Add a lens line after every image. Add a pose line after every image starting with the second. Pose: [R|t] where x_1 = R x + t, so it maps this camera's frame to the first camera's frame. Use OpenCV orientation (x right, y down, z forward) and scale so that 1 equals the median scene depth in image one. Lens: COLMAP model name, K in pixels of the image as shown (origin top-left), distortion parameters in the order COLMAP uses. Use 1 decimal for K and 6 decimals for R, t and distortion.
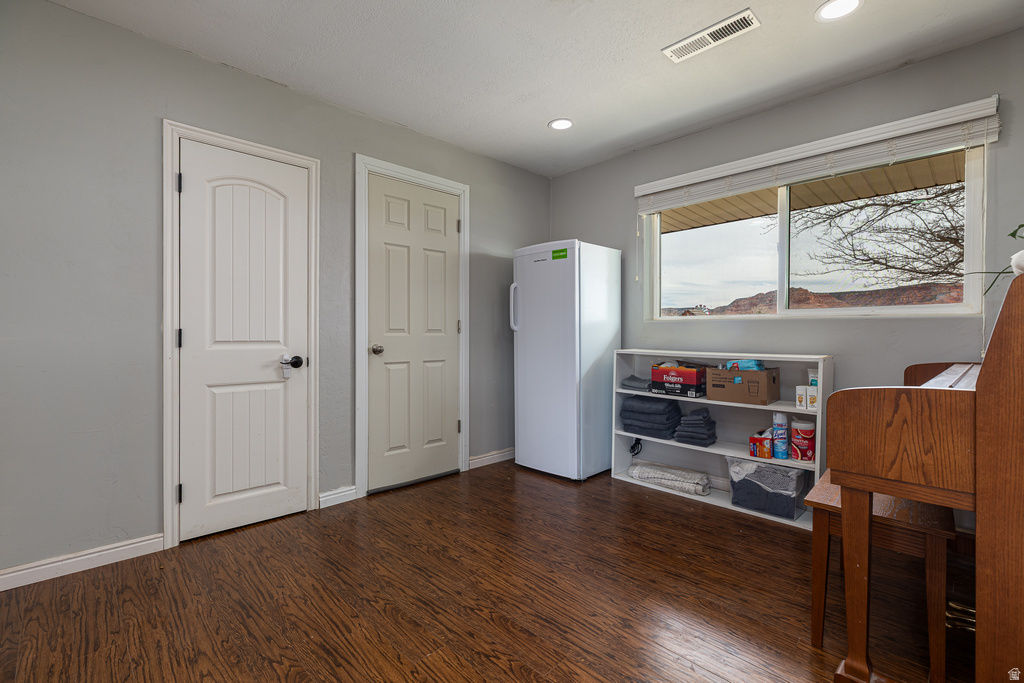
lens RADIAL K [[450.3, 0, 512.0], [0, 450.3, 341.5], [0, 0, 1]] dist [0.002397, 0.000115]
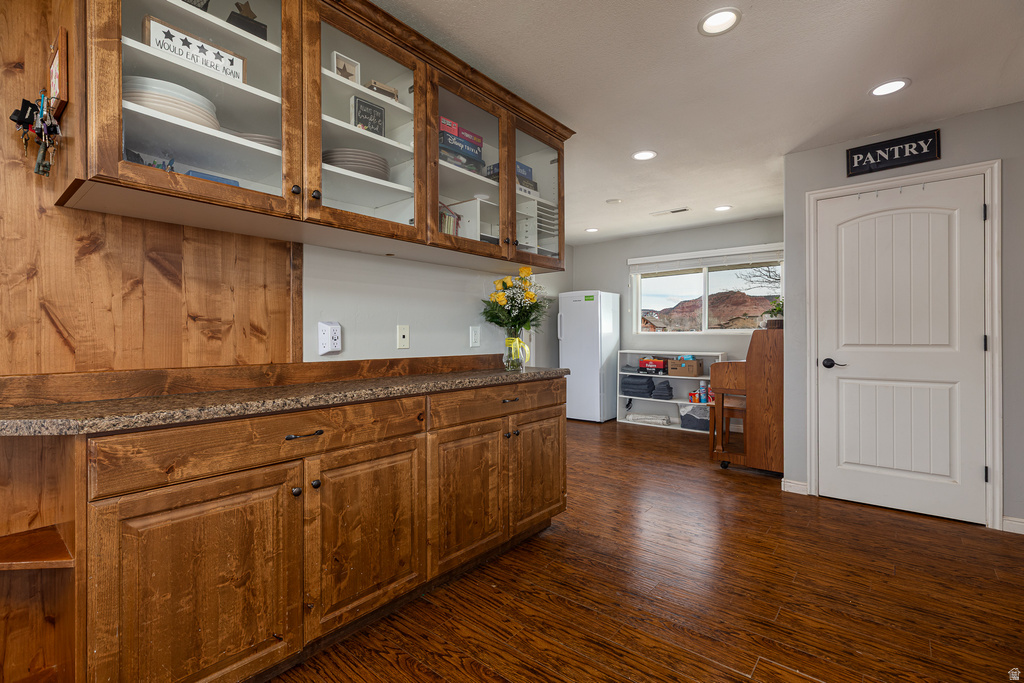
lens RADIAL K [[459.6, 0, 513.9], [0, 459.6, 331.6], [0, 0, 1]] dist [-0.000648, -0.000510]
pose [[0.991445, -0.002862, 0.130494, -0.468296], [0.005094, 0.999846, -0.016771, -0.031209], [-0.130426, 0.017293, 0.991307, -0.852204]]
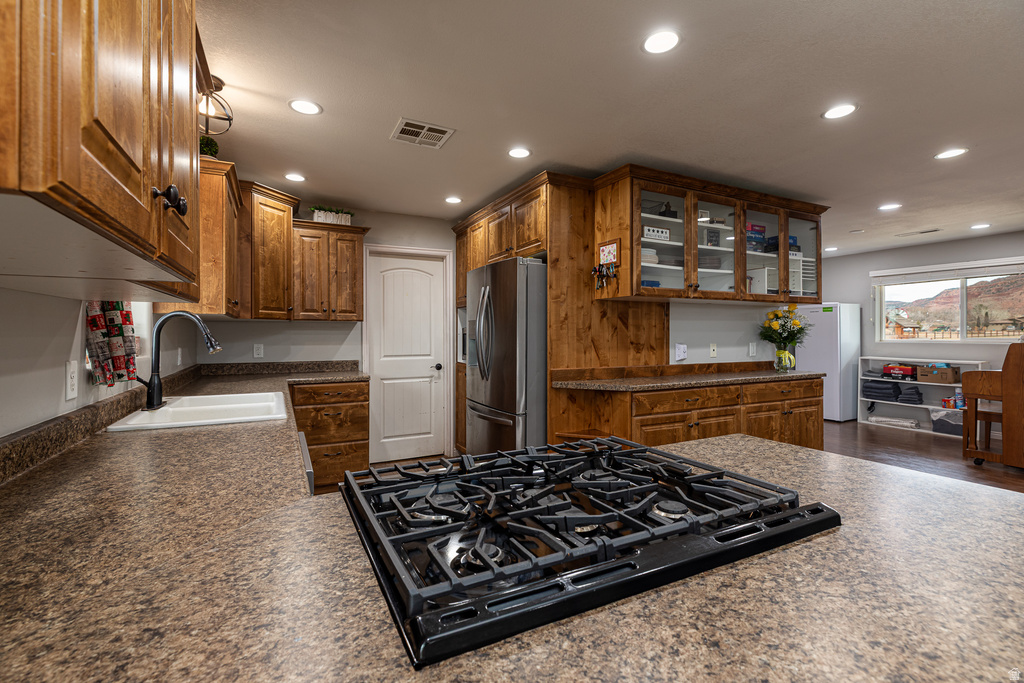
lens RADIAL K [[459.6, 0, 513.9], [0, 459.6, 331.6], [0, 0, 1]] dist [-0.000648, -0.000510]
pose [[0.962371, -0.006039, -0.271672, -0.740287], [0.002062, 0.999887, -0.014924, -0.070966], [0.271731, 0.013802, 0.962274, -1.466211]]
